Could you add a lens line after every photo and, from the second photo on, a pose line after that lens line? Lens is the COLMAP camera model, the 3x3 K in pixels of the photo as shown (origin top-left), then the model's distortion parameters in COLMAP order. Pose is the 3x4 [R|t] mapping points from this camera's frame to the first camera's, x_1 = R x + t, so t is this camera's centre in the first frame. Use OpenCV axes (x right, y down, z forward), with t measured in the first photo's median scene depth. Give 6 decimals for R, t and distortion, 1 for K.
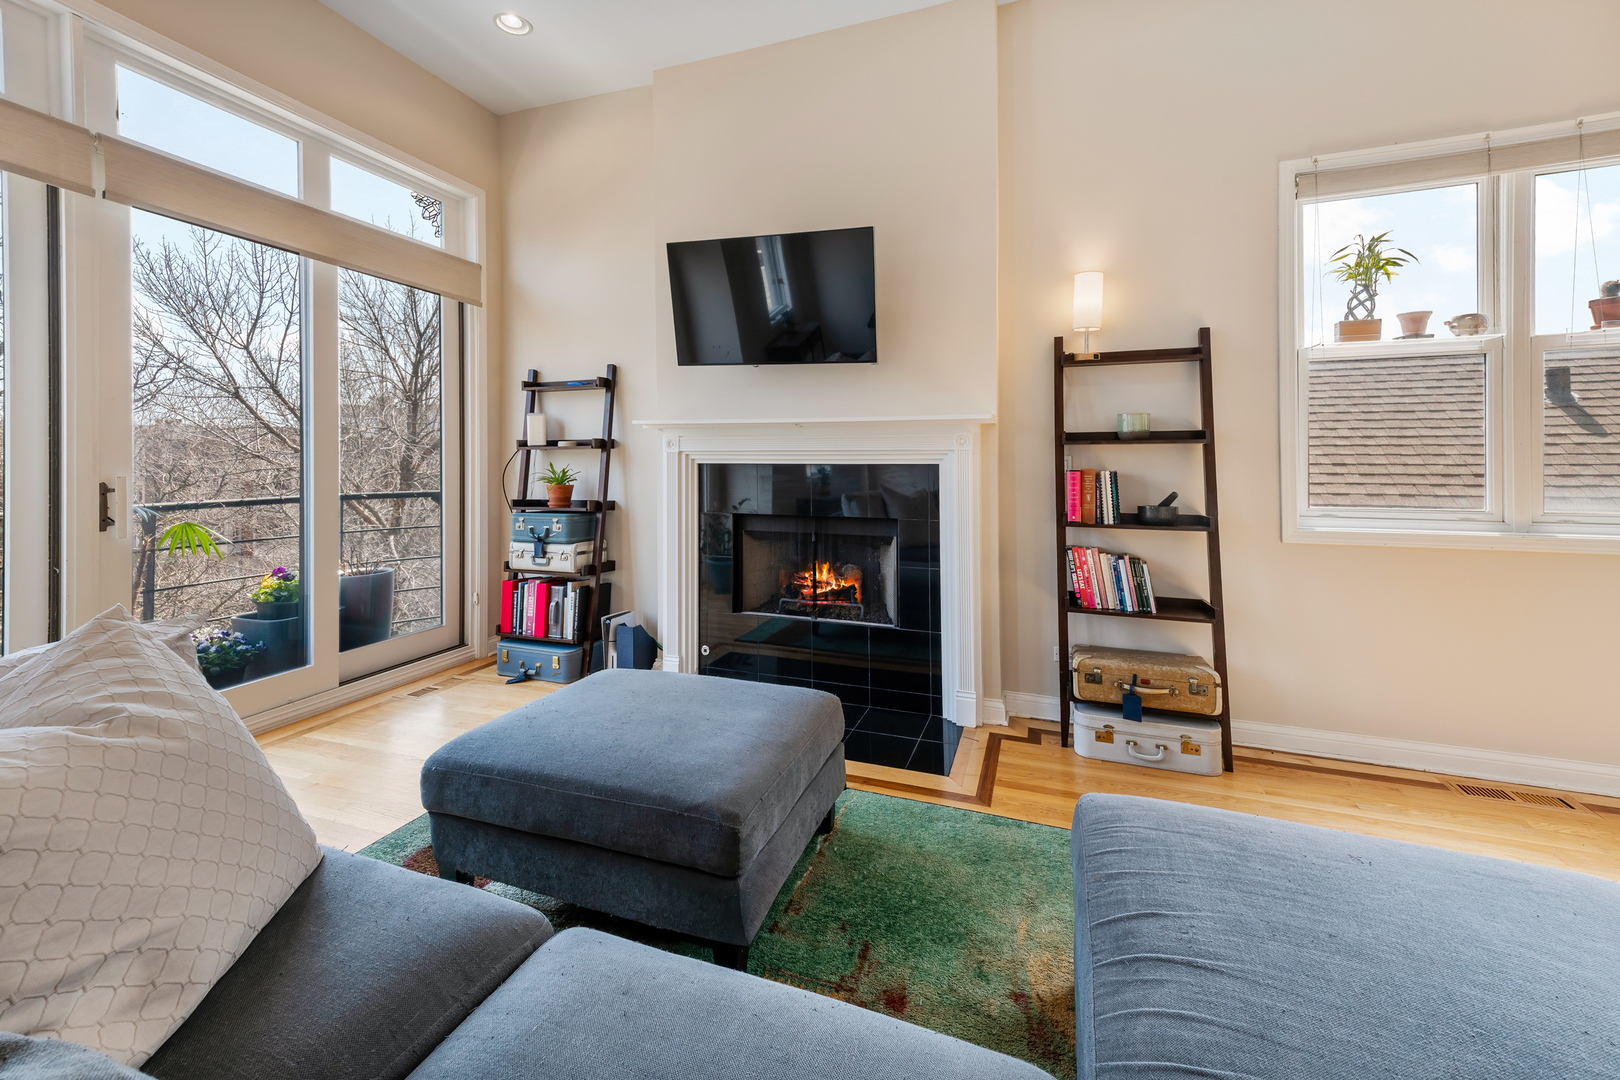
lens RADIAL K [[673.4, 0, 811.3], [0, 673.4, 457.8], [0, 0, 1]] dist [0.018038, 0.000178]
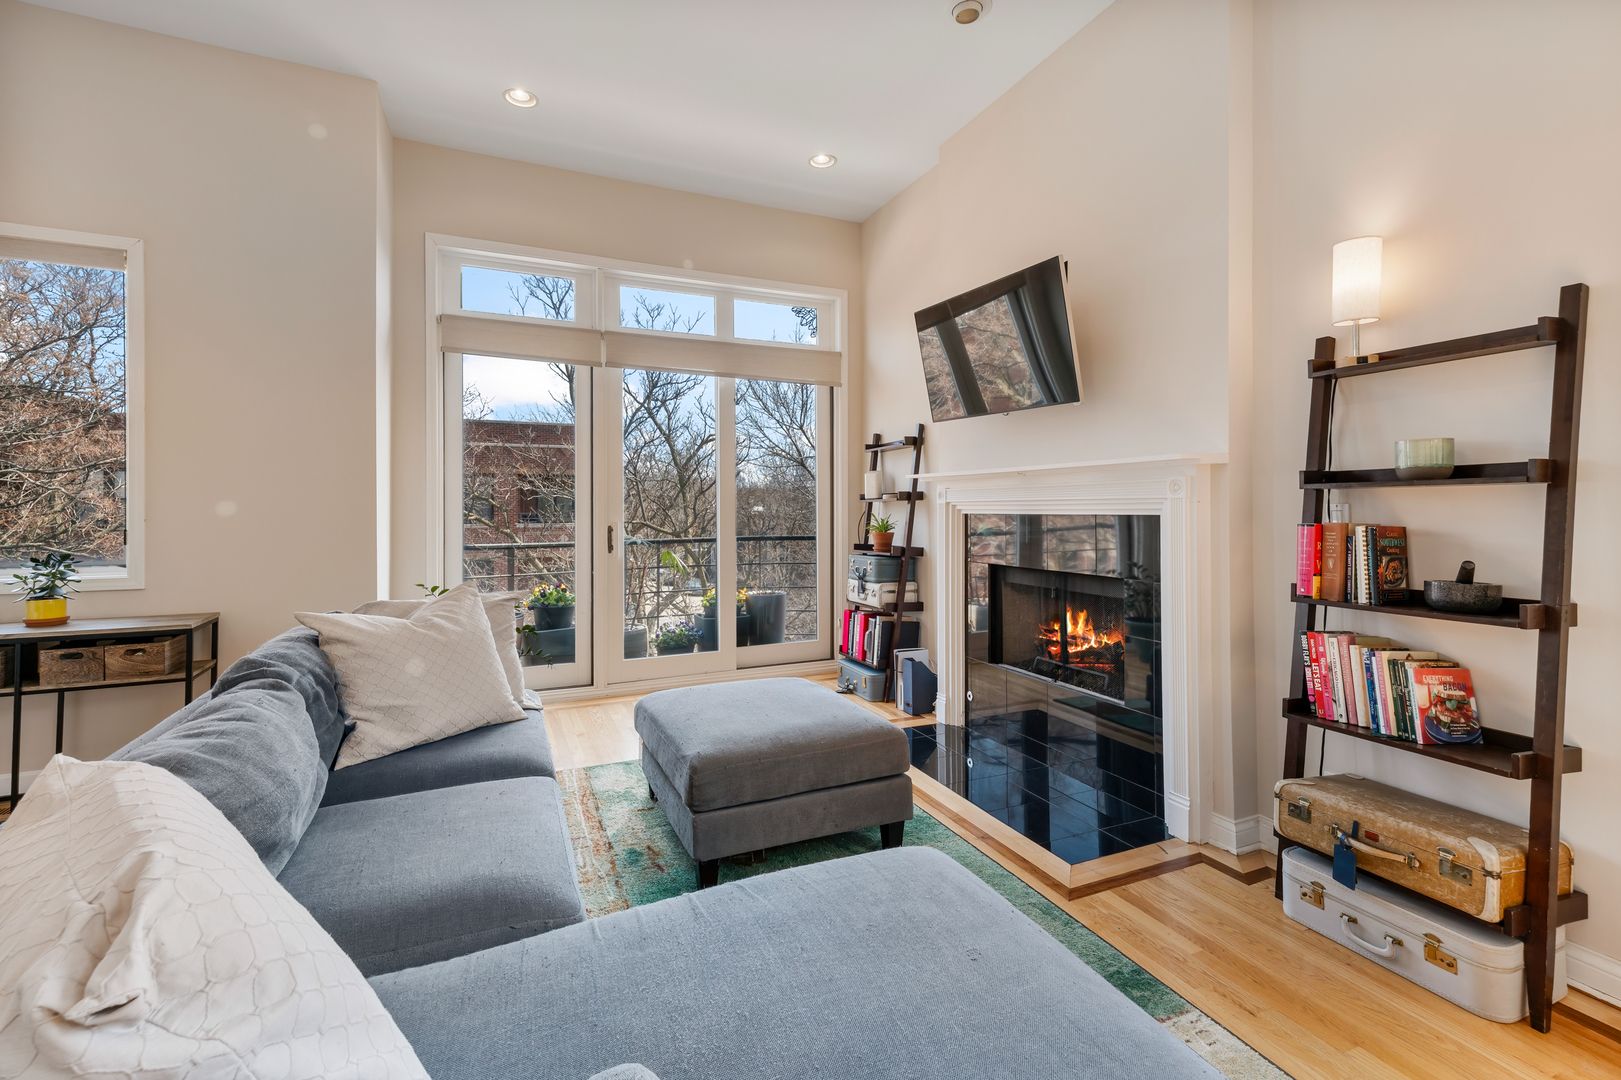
lens RADIAL K [[716.3, 0, 805.4], [0, 716.3, 509.1], [0, 0, 1]] dist [0.012769, -0.000063]
pose [[0.689662, -0.003683, -0.724122, 0.498510], [0.008401, 0.999960, 0.002915, -0.004544], [0.724083, -0.008094, 0.689665, 0.069441]]
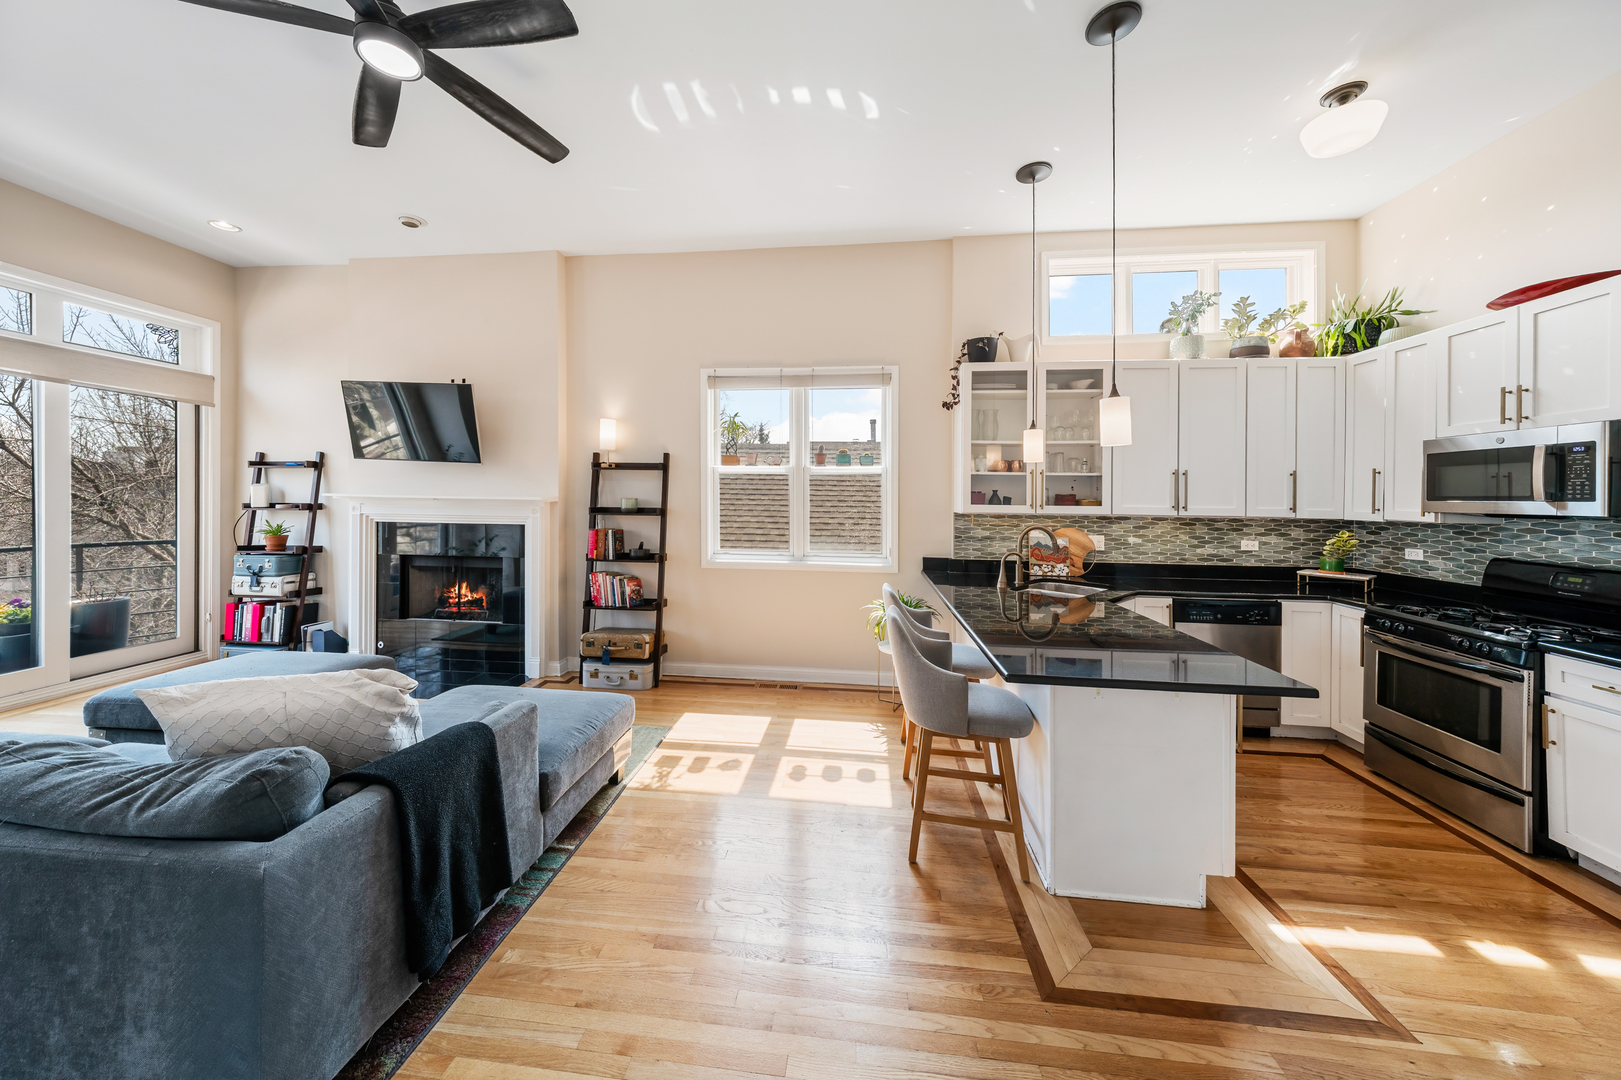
lens RADIAL K [[555.2, 0, 797.1], [0, 555.2, 496.5], [0, 0, 1]] dist [0.002234, 0.000066]
pose [[0.969794, 0.012715, 0.243595, 0.479717], [-0.012863, 0.999917, -0.000983, -0.064574], [-0.243587, -0.002180, 0.969877, -0.482188]]
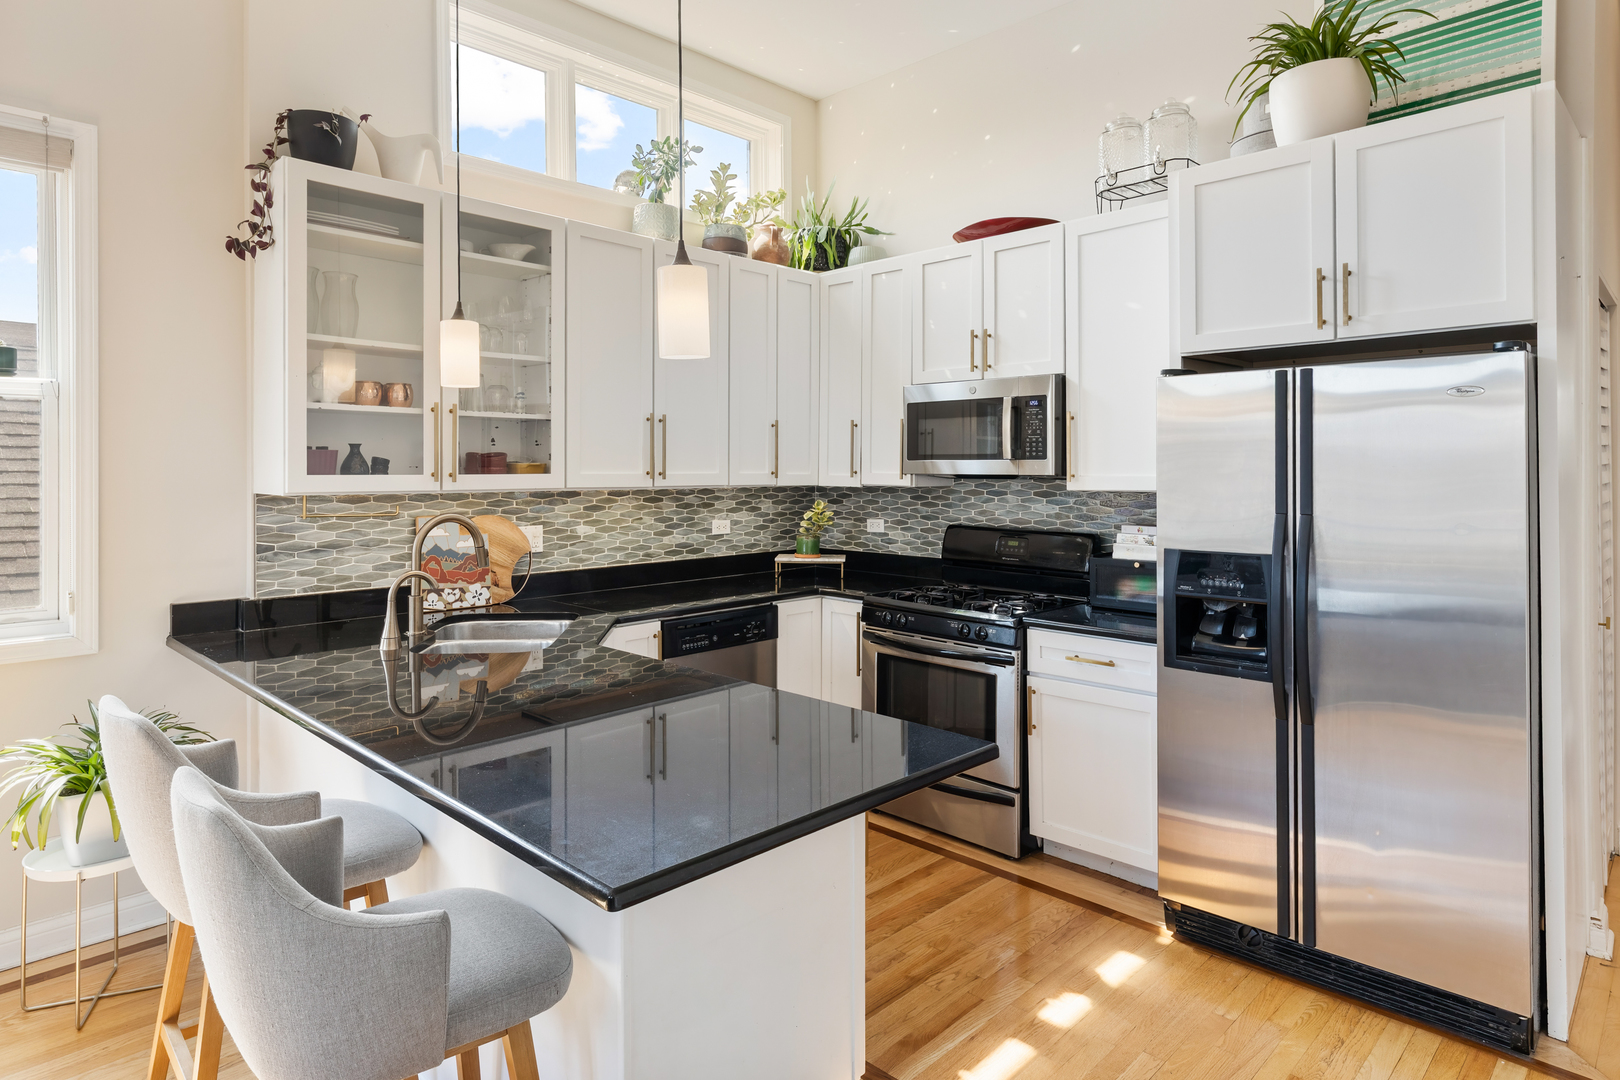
lens RADIAL K [[920.6, 0, 800.6], [0, 920.6, 463.4], [0, 0, 1]] dist [0.003399, 0.000793]
pose [[0.409213, 0.004309, 0.912429, 0.512241], [-0.001652, 0.999991, -0.003982, -0.062173], [-0.912437, 0.000122, 0.409217, -0.233461]]
